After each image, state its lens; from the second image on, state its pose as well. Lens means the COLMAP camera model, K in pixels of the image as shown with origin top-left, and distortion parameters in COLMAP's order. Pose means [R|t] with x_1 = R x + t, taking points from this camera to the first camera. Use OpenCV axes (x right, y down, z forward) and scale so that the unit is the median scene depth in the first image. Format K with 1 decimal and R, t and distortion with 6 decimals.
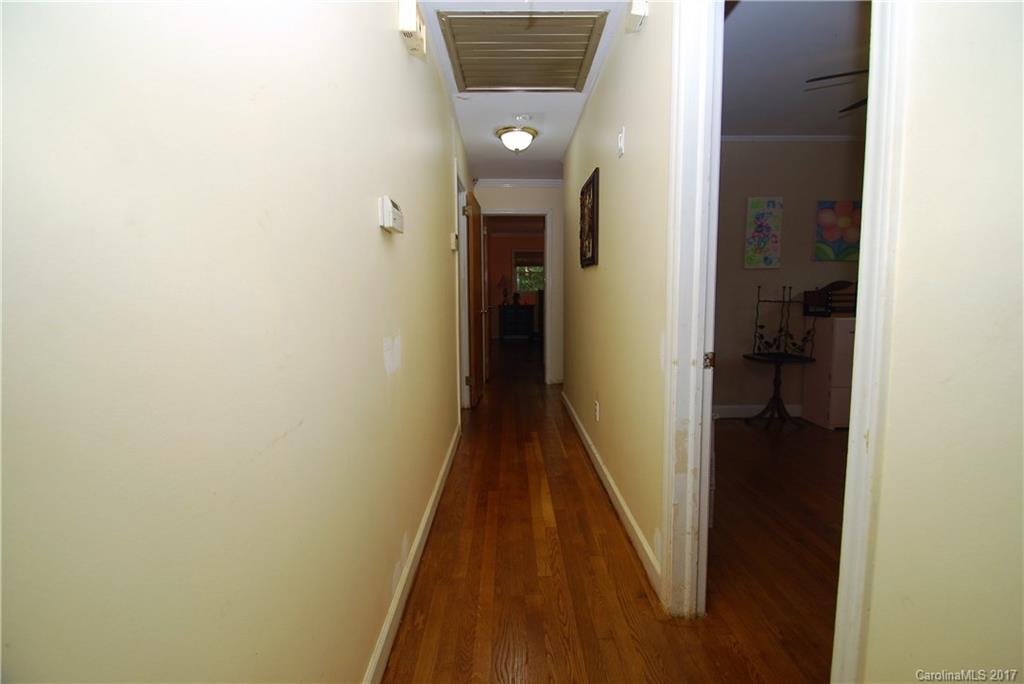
lens RADIAL K [[453.9, 0, 520.4], [0, 453.9, 332.7], [0, 0, 1]] dist [0.001751, 0.000048]
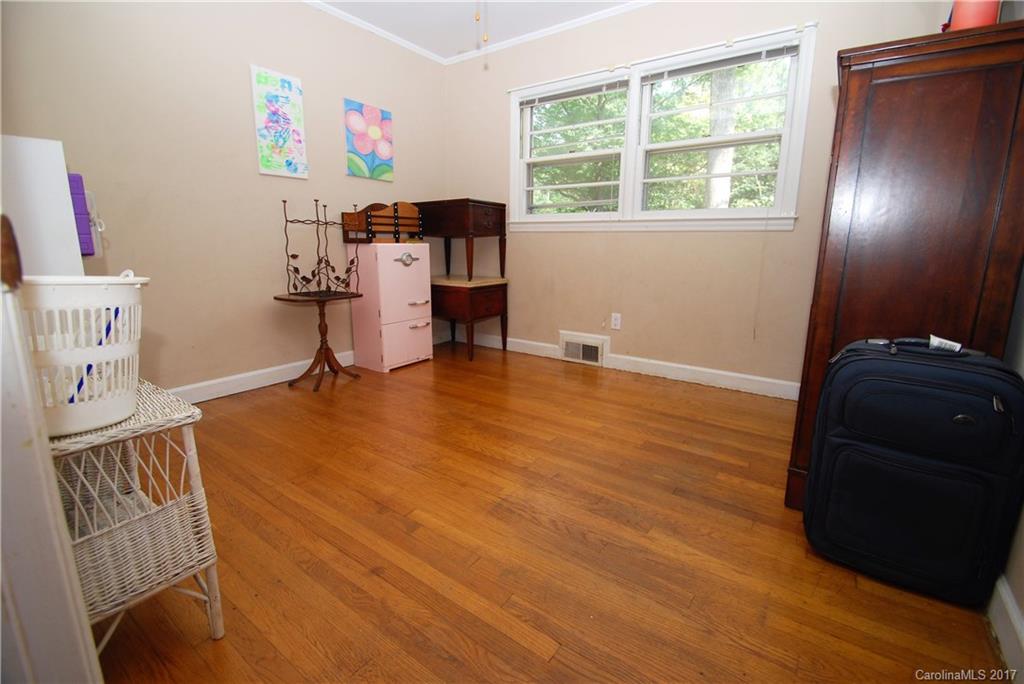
lens RADIAL K [[453.9, 0, 519.3], [0, 453.9, 333.0], [0, 0, 1]] dist [0.001751, 0.000048]
pose [[0.598576, -0.138693, 0.788969, 0.147588], [0.061610, 0.989951, 0.127282, 0.038908], [-0.798694, -0.027579, 0.601106, 0.255775]]
